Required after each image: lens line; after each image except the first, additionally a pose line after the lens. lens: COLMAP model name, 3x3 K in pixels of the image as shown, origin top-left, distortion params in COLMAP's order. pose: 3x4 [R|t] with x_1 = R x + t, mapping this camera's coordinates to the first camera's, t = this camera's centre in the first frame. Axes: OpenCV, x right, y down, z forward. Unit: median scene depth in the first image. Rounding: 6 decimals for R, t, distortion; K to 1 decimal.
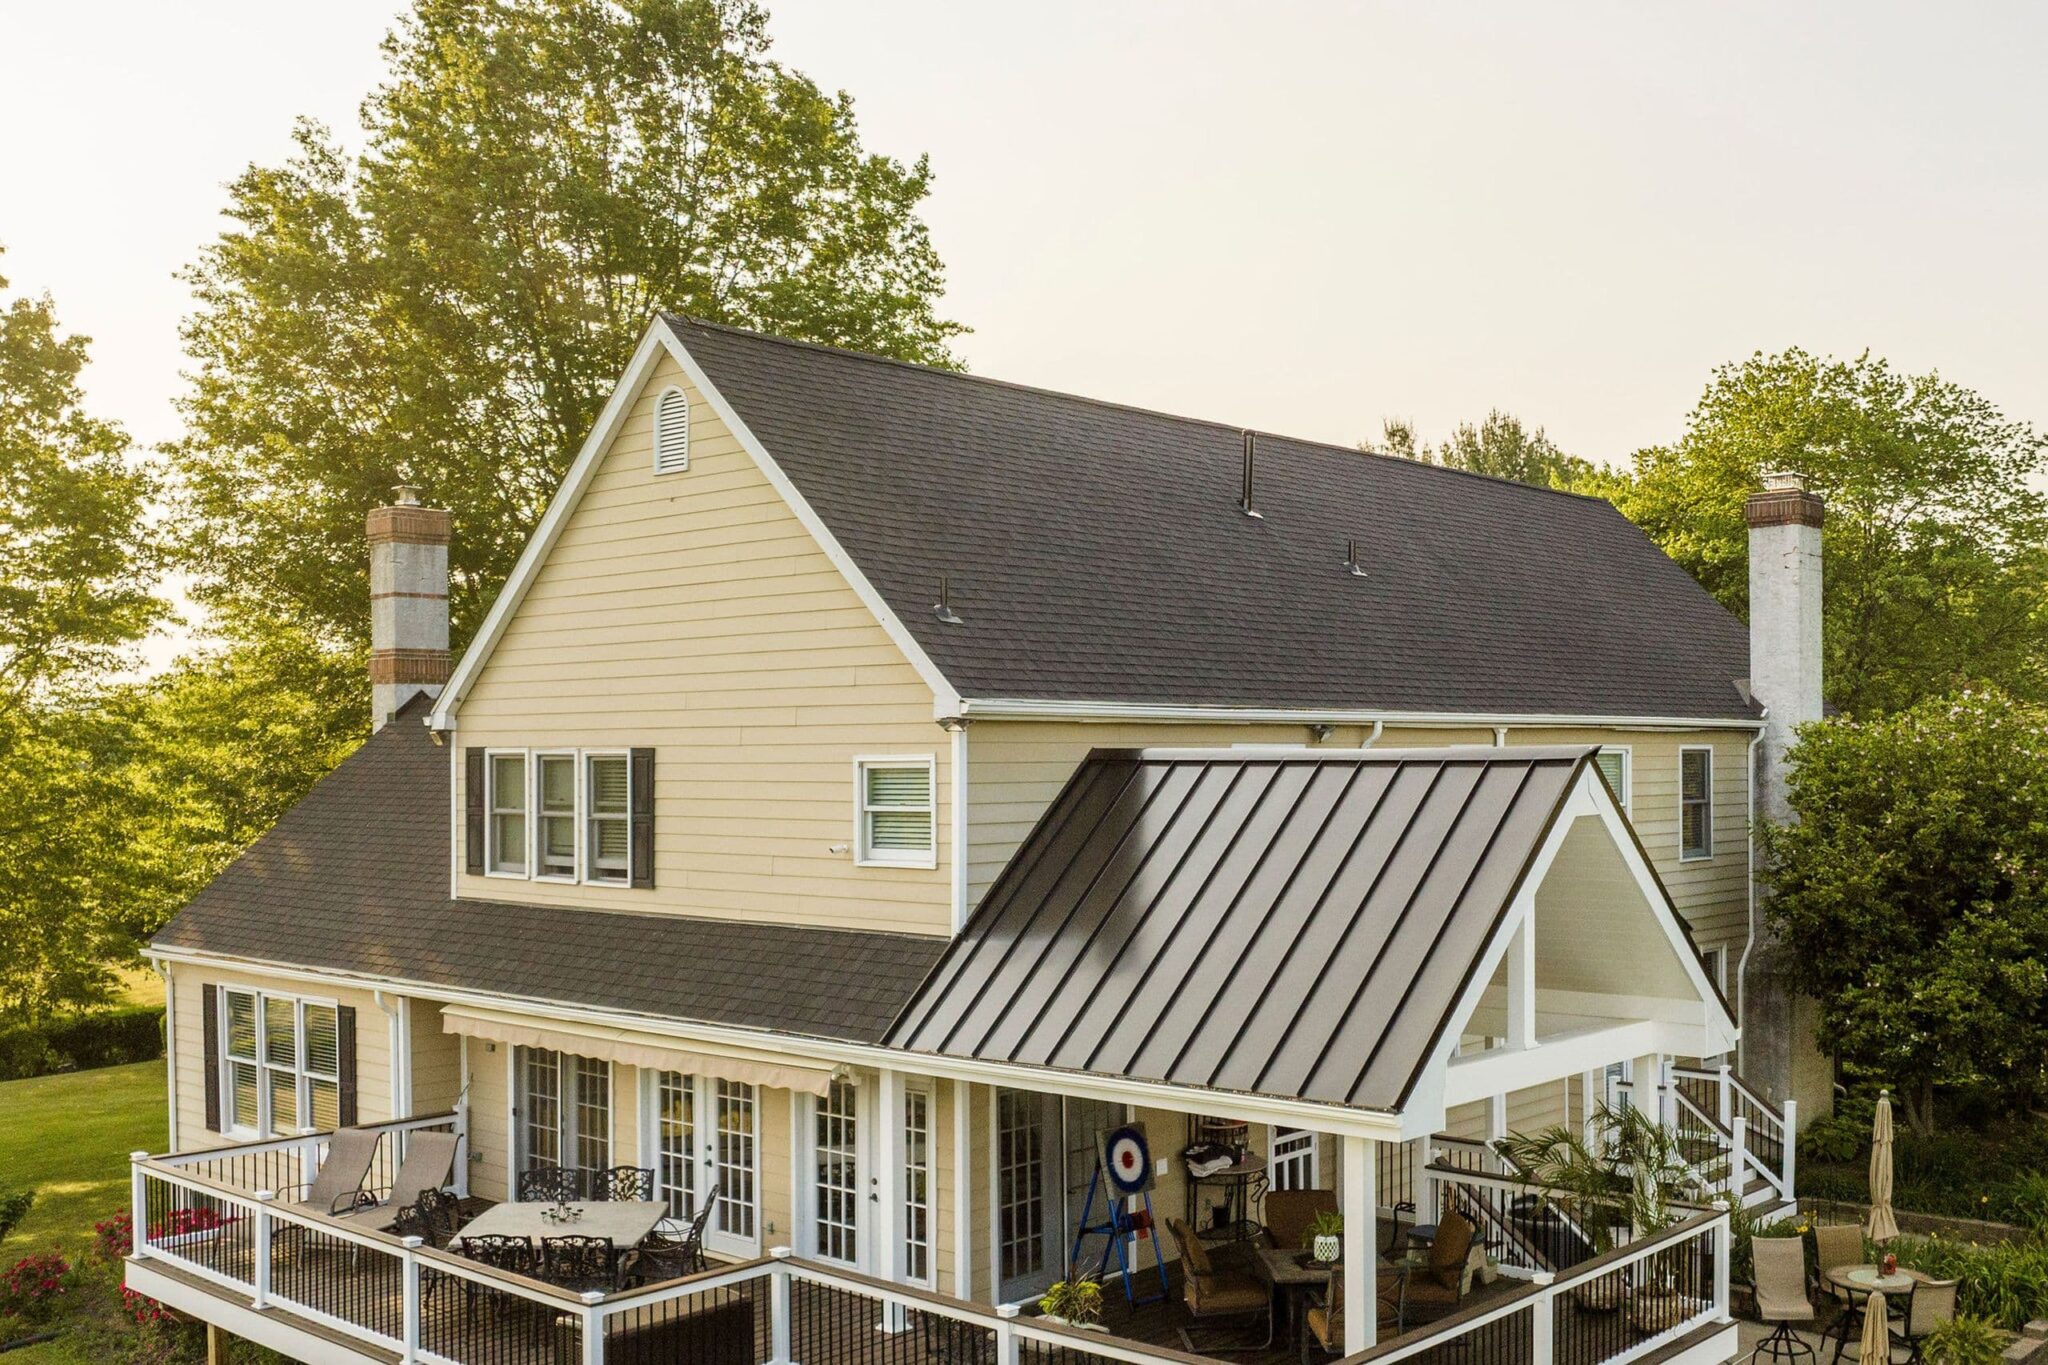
lens RADIAL K [[1983.3, 0, 1023.3], [0, 1983.3, 754.6], [0, 0, 1]] dist [-0.002548, -0.073216]
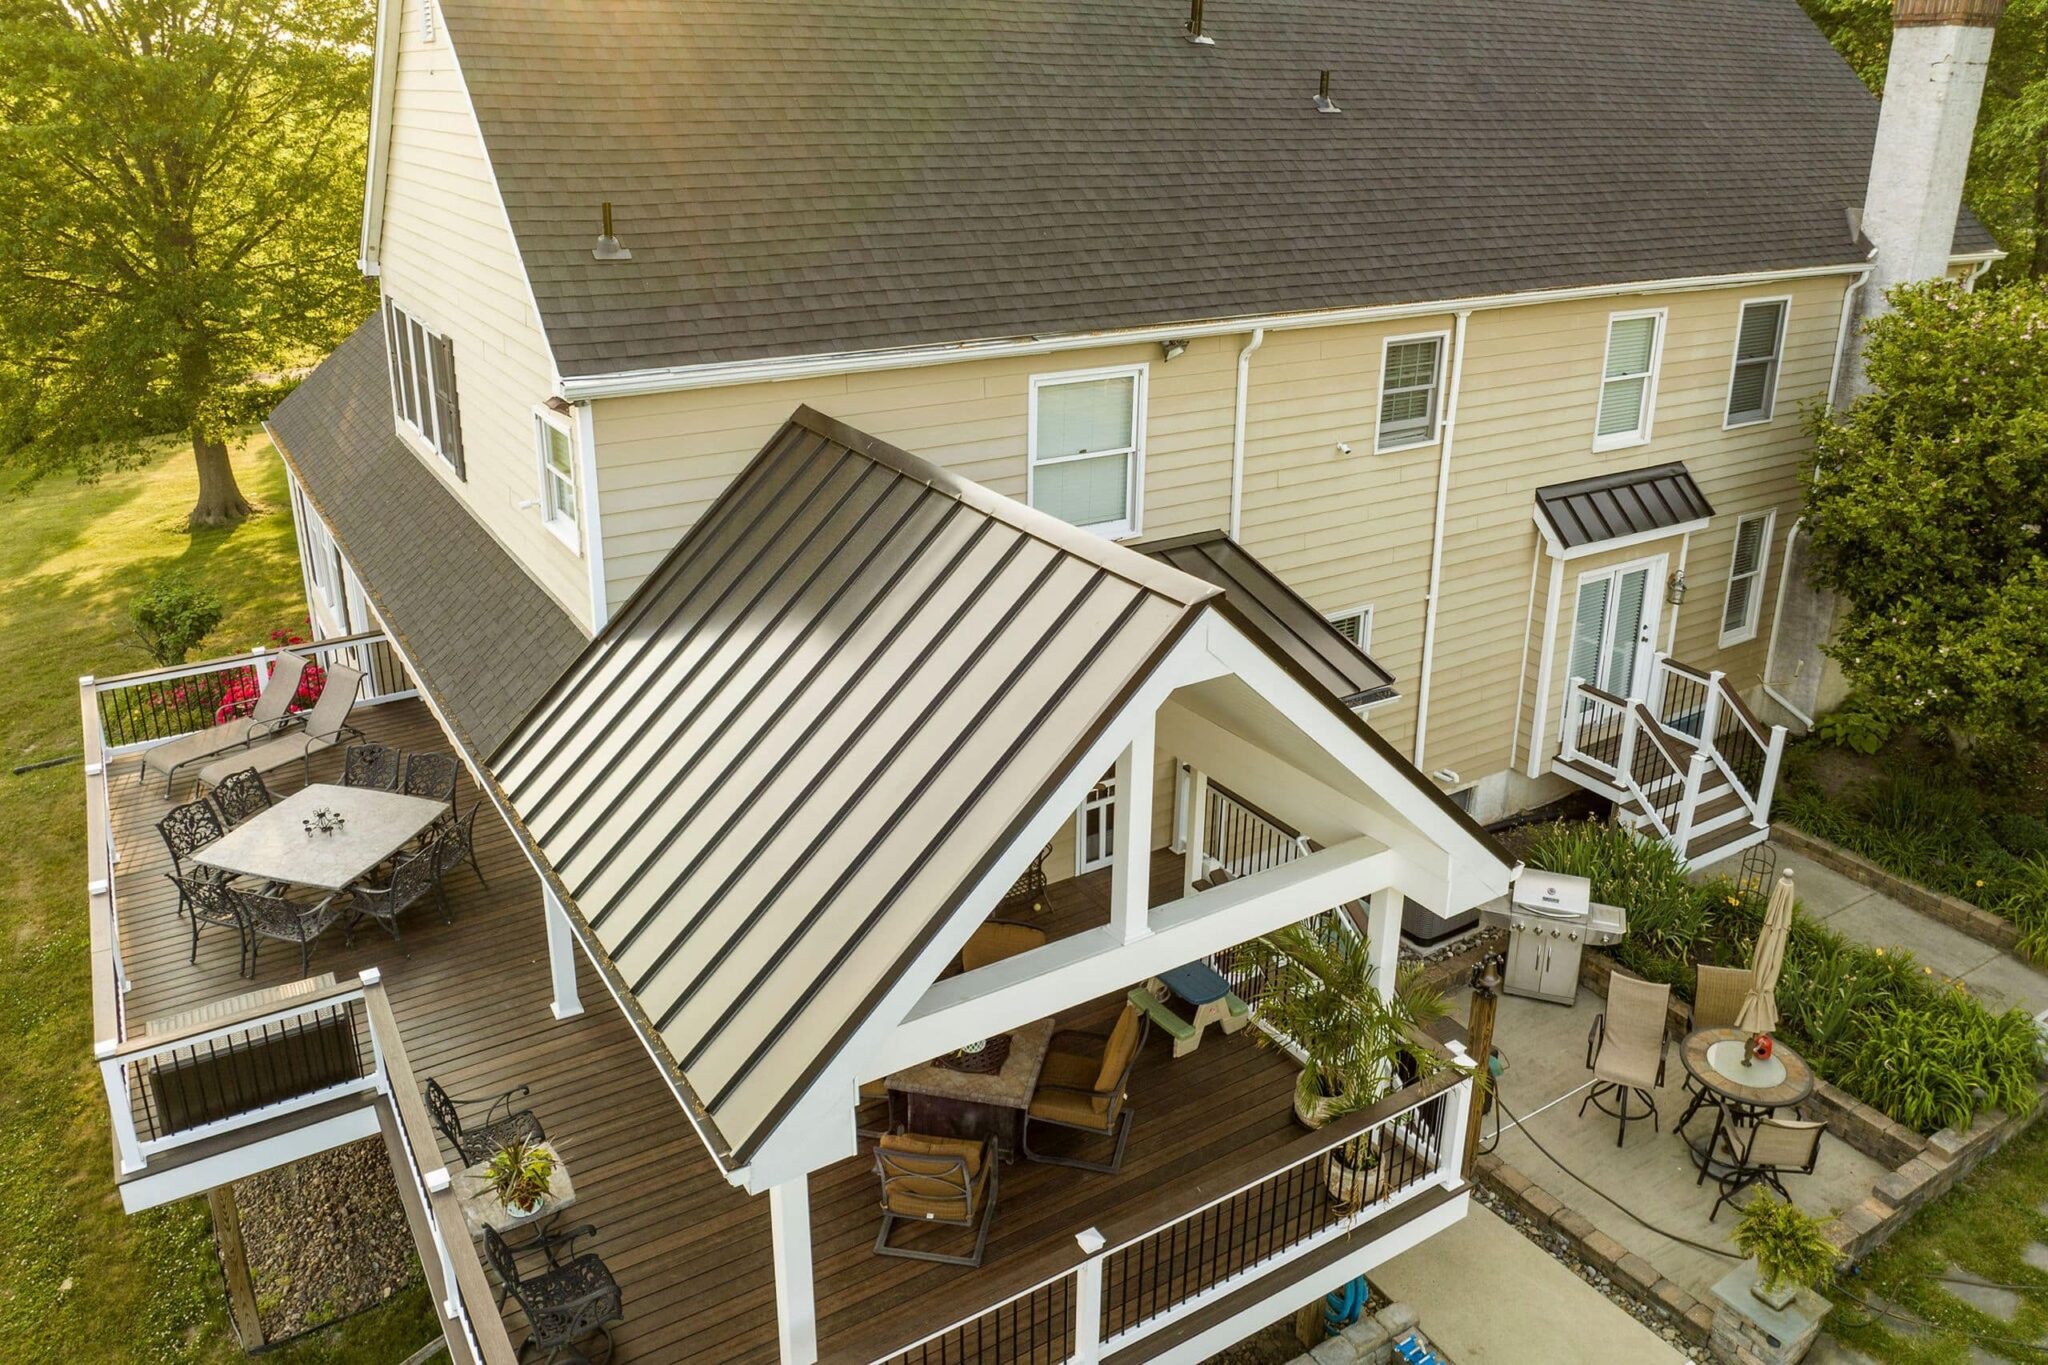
lens RADIAL K [[1460.1, 0, 992.5], [0, 1460.1, 543.6], [0, 0, 1]] dist [-0.042361, -0.005339]
pose [[0.961192, 0.092351, -0.259962, 0.208578], [-0.009515, 0.952843, 0.303315, -0.101667], [0.275714, -0.289070, 0.916744, 0.327250]]
